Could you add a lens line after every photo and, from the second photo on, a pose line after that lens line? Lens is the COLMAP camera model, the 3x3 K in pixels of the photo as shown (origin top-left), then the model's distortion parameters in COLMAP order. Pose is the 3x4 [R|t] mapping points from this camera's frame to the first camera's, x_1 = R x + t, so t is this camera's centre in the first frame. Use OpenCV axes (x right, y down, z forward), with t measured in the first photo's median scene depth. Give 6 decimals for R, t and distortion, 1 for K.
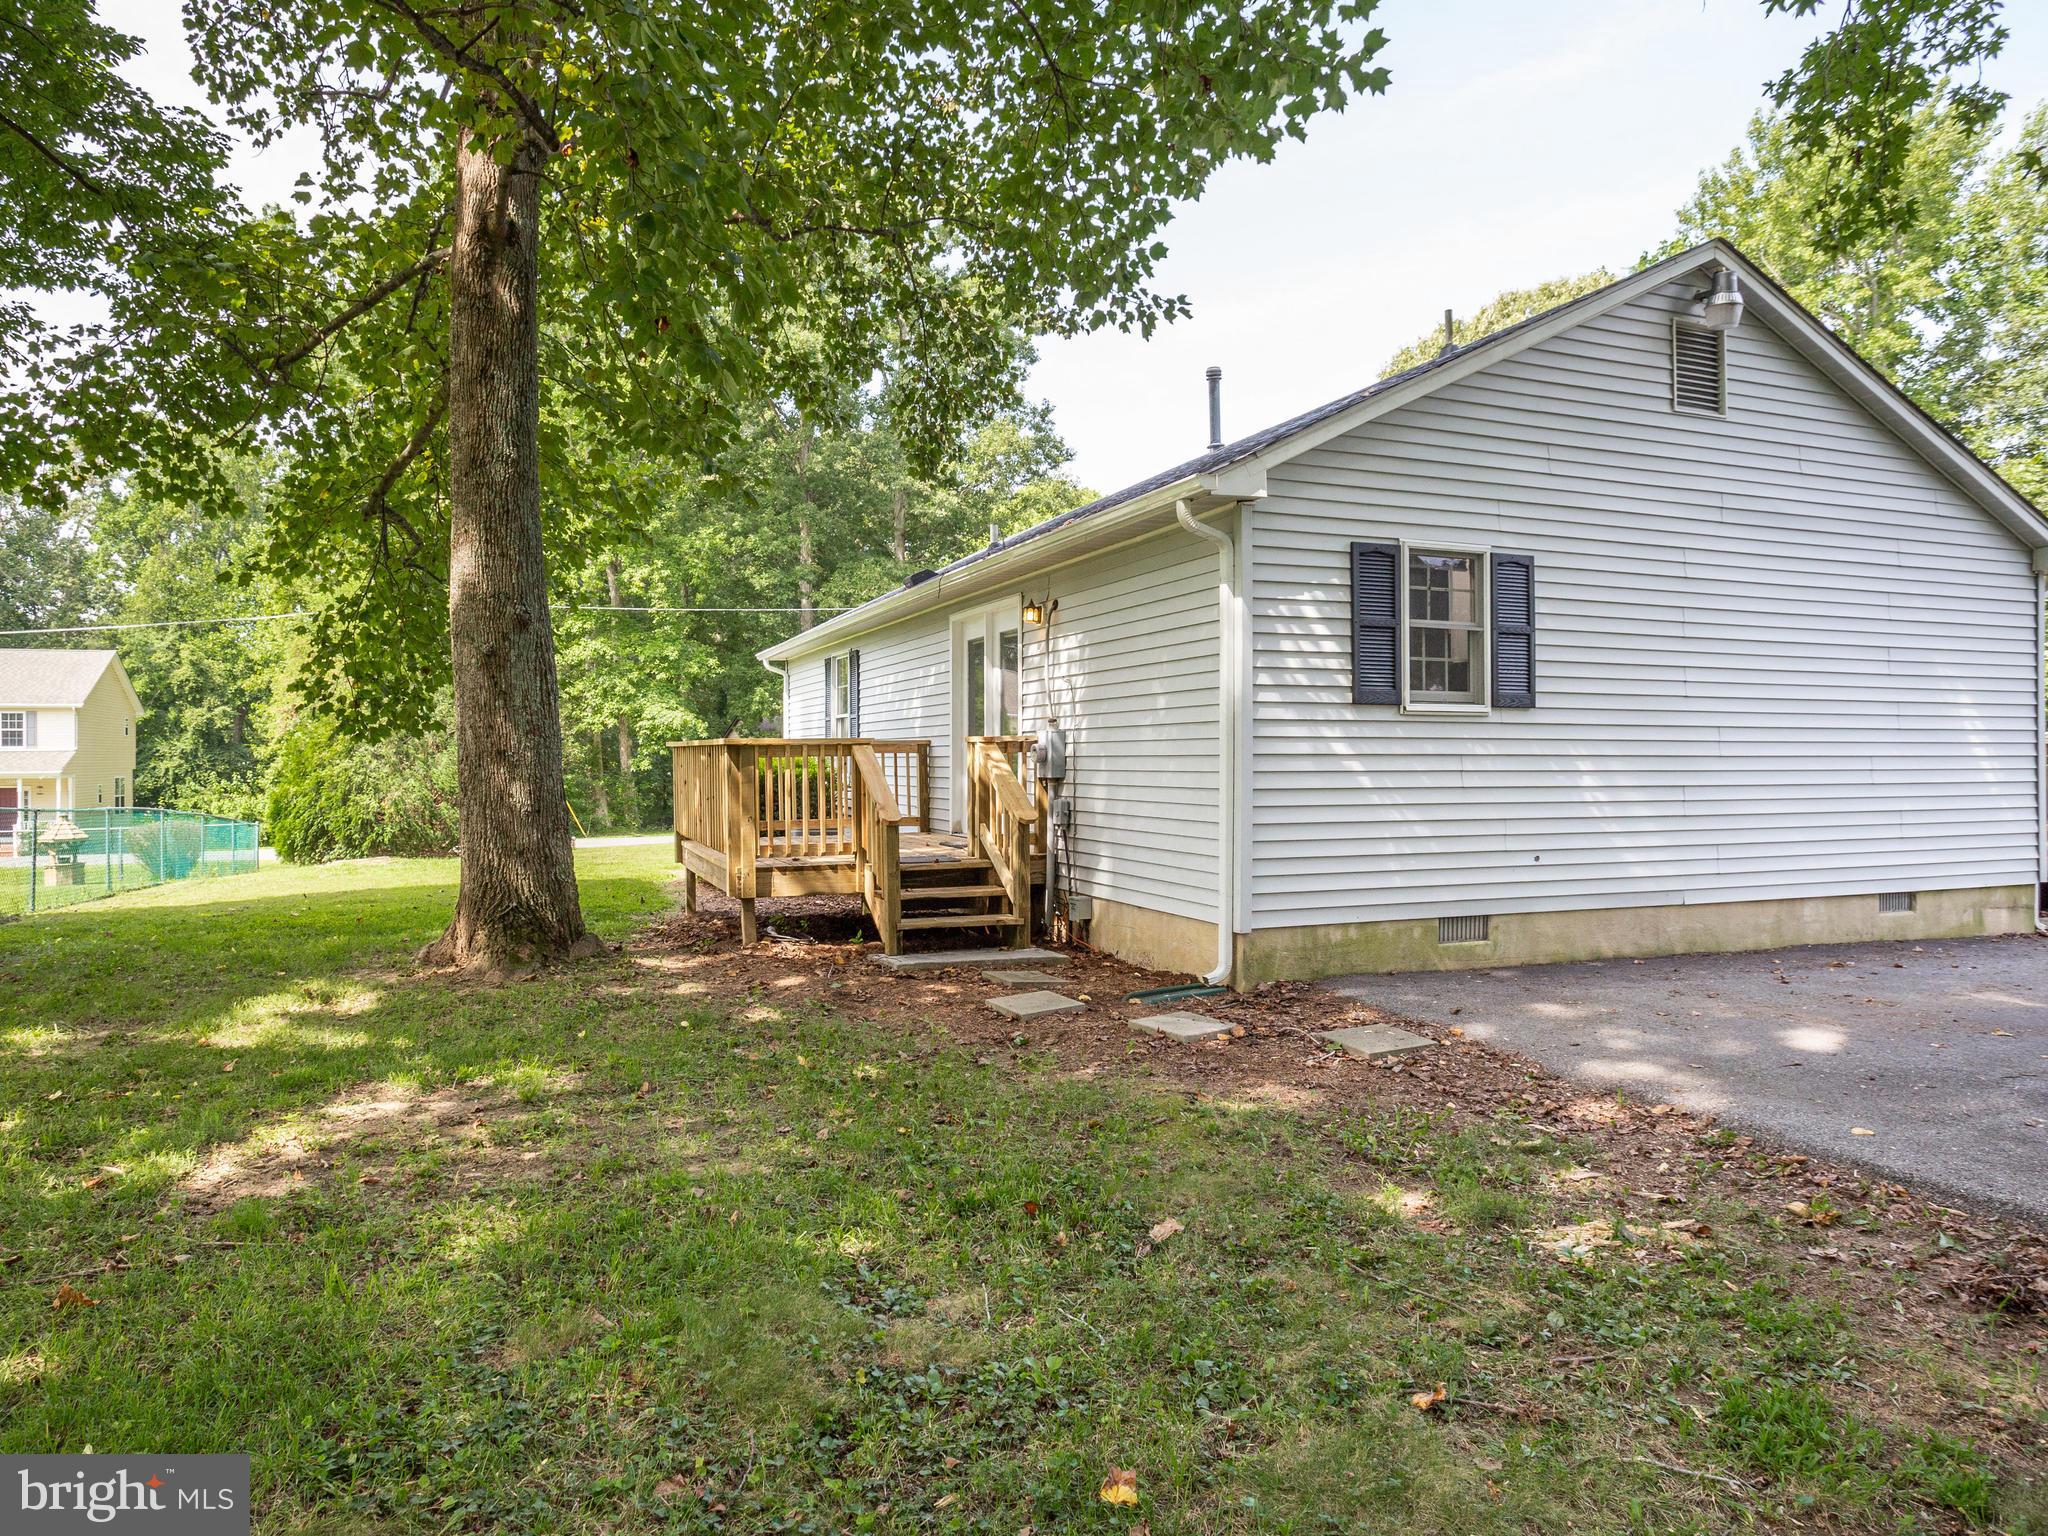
lens RADIAL K [[1167.1, 0, 1004.7], [0, 1167.1, 763.9], [0, 0, 1]] dist [-0.074042, 0.031942]
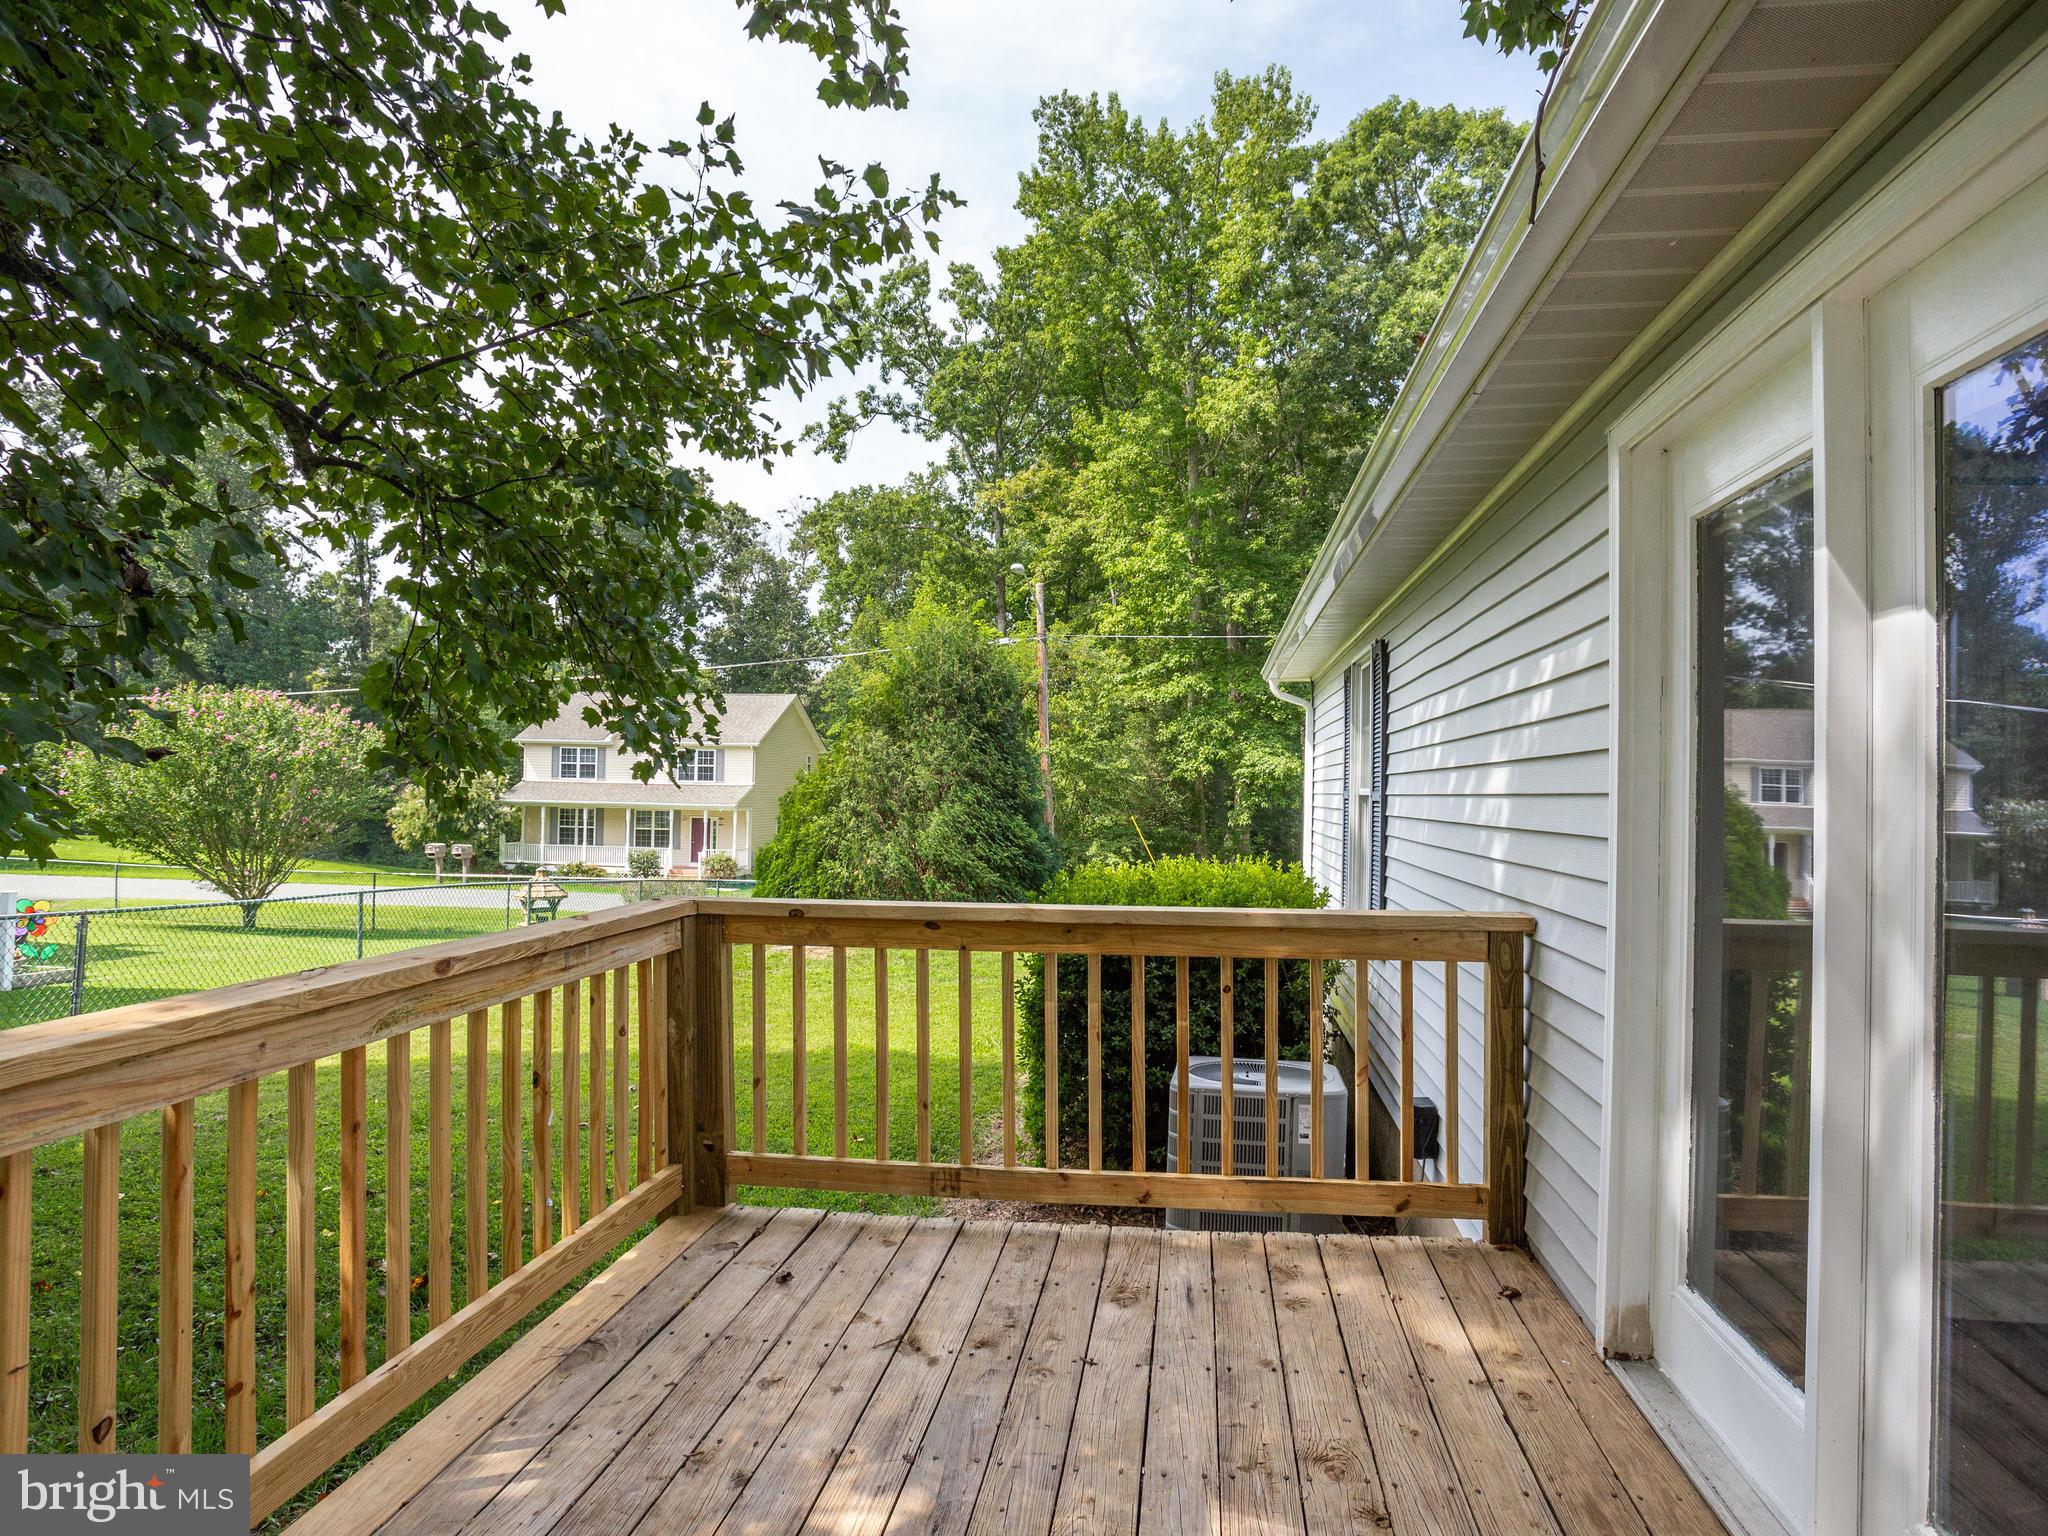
lens RADIAL K [[1167.1, 0, 1004.7], [0, 1167.1, 763.9], [0, 0, 1]] dist [-0.074042, 0.031942]
pose [[0.850885, 0.009512, -0.525266, -0.006883], [-0.028151, 0.999225, -0.027507, -0.011232], [0.524598, 0.038192, 0.850493, 0.170427]]
